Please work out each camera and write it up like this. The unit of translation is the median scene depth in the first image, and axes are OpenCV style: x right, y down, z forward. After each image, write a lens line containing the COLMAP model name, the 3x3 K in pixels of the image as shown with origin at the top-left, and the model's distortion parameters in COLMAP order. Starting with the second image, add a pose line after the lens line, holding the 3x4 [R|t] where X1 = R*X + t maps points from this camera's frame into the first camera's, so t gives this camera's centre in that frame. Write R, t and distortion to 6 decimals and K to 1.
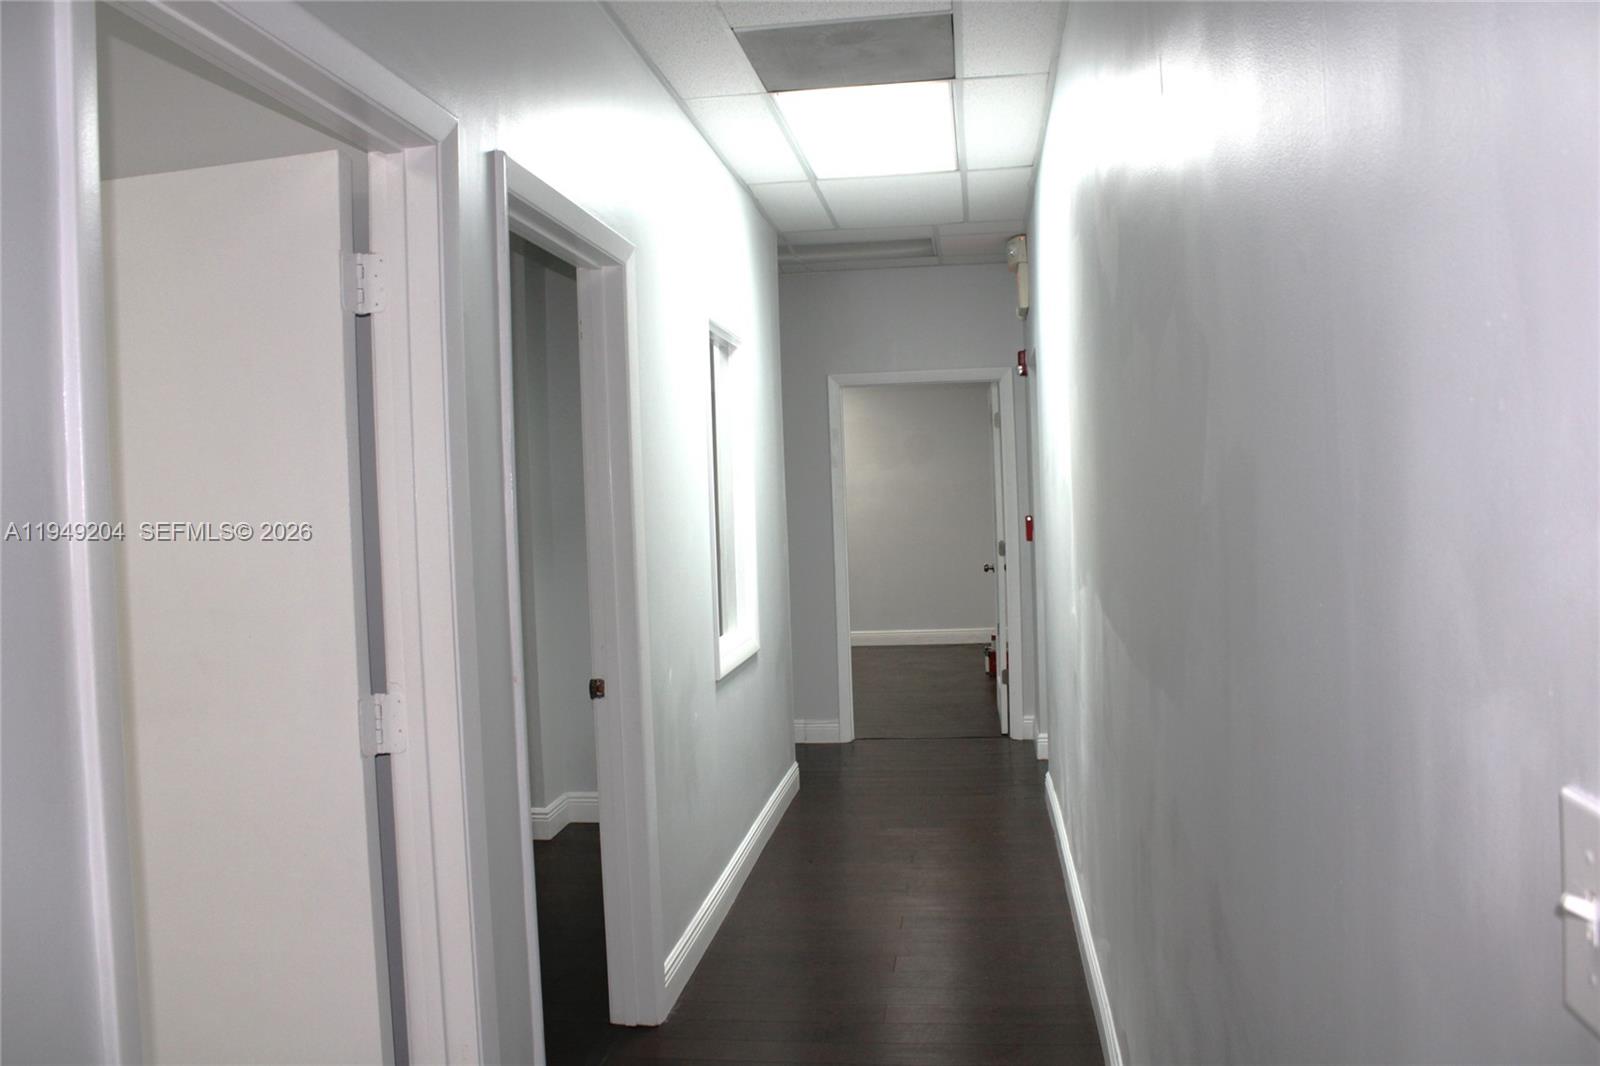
lens RADIAL K [[1374.0, 0, 800.0], [0, 1374.0, 533.0], [0, 0, 1]] dist [-0.092055, 0.002028]
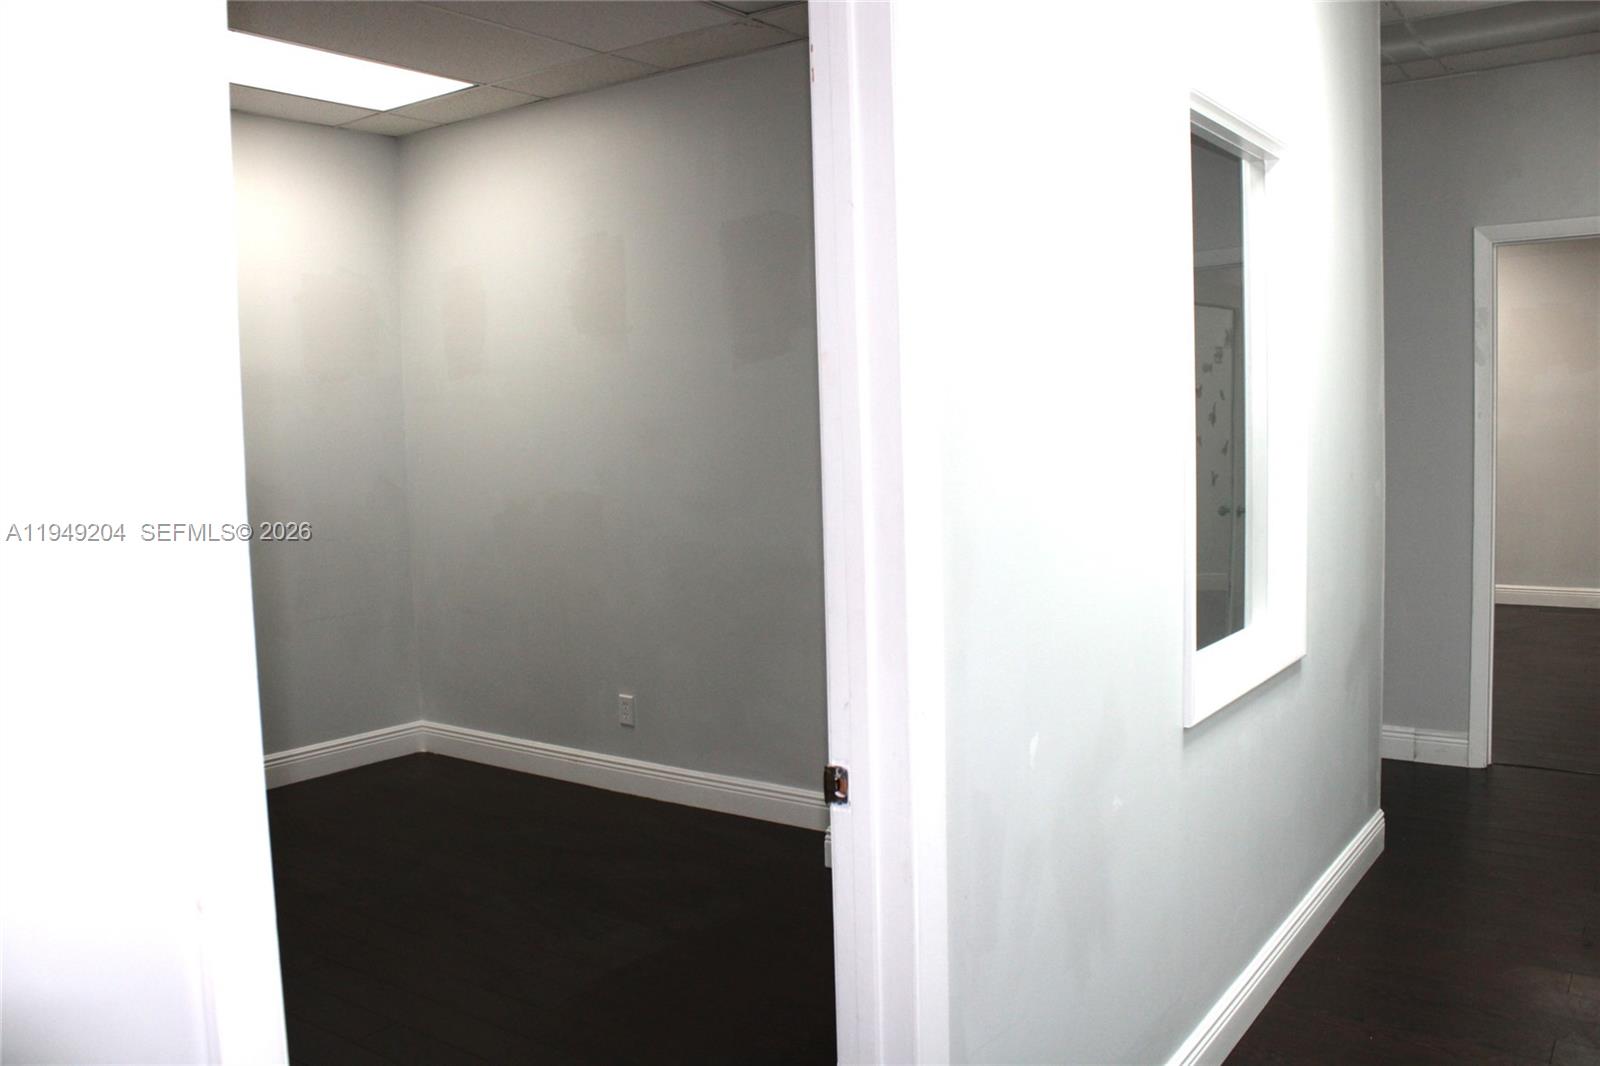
lens RADIAL K [[1374.0, 0, 800.0], [0, 1374.0, 533.0], [0, 0, 1]] dist [-0.092055, 0.002028]
pose [[0.889360, 0.050016, -0.454463, 0.035110], [-0.018427, 0.997112, 0.073678, -0.008773], [0.456836, -0.057152, 0.887713, 0.293222]]
